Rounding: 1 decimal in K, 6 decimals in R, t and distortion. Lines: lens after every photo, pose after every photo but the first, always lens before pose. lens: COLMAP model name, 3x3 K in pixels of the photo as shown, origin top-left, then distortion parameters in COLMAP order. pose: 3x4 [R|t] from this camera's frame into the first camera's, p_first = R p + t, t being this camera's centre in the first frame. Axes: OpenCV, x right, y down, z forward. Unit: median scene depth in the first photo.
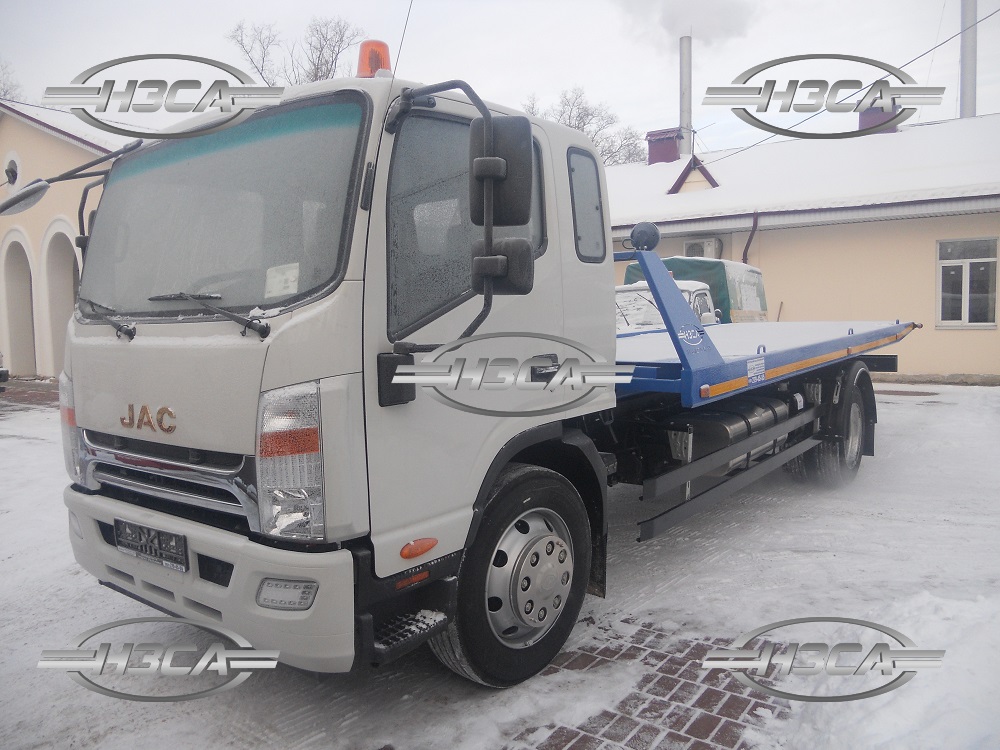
lens RADIAL K [[769.3, 0, 500.0], [0, 769.3, 375.0], [0, 0, 1]] dist [-0.030595, -0.007932]
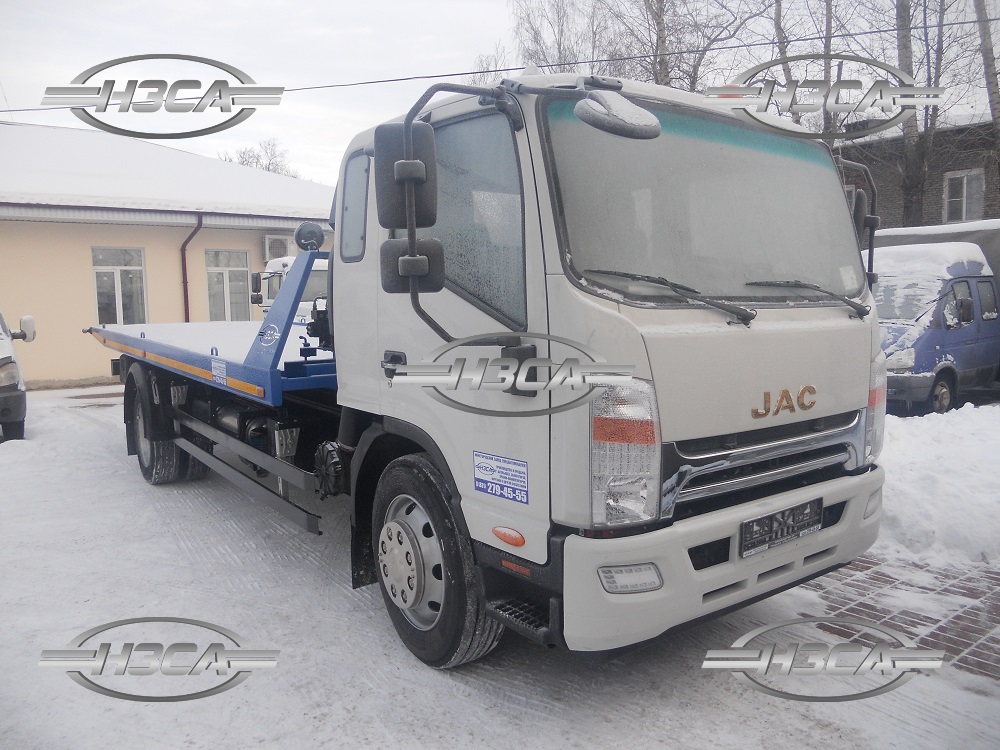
lens RADIAL K [[774.6, 0, 501.2], [0, 774.6, 383.5], [0, 0, 1]] dist [-0.043122, 0.006483]
pose [[0.244037, -0.080919, 0.966384, -1.446426], [0.081887, 0.994673, 0.062609, -0.058603], [-0.966302, 0.063856, 0.249363, 1.042588]]
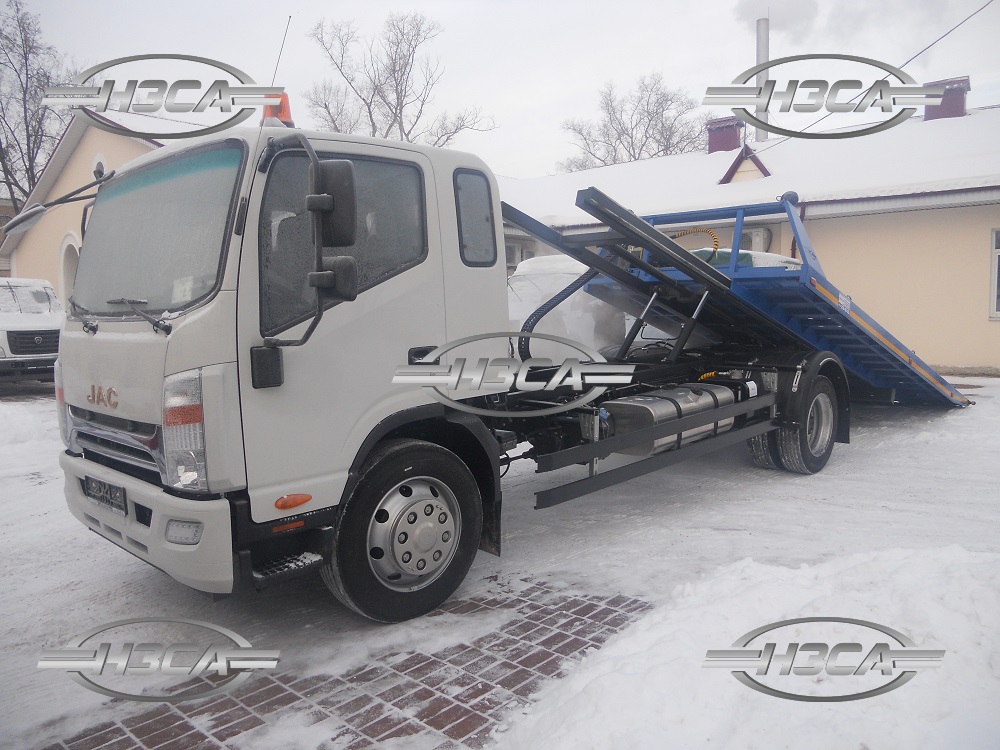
lens RADIAL K [[774.6, 0, 501.2], [0, 774.6, 383.5], [0, 0, 1]] dist [-0.043122, 0.006483]
pose [[0.993626, 0.009404, -0.112336, 0.324770], [-0.006646, 0.999668, 0.024898, -0.001550], [0.112532, -0.023993, 0.993358, -0.185915]]
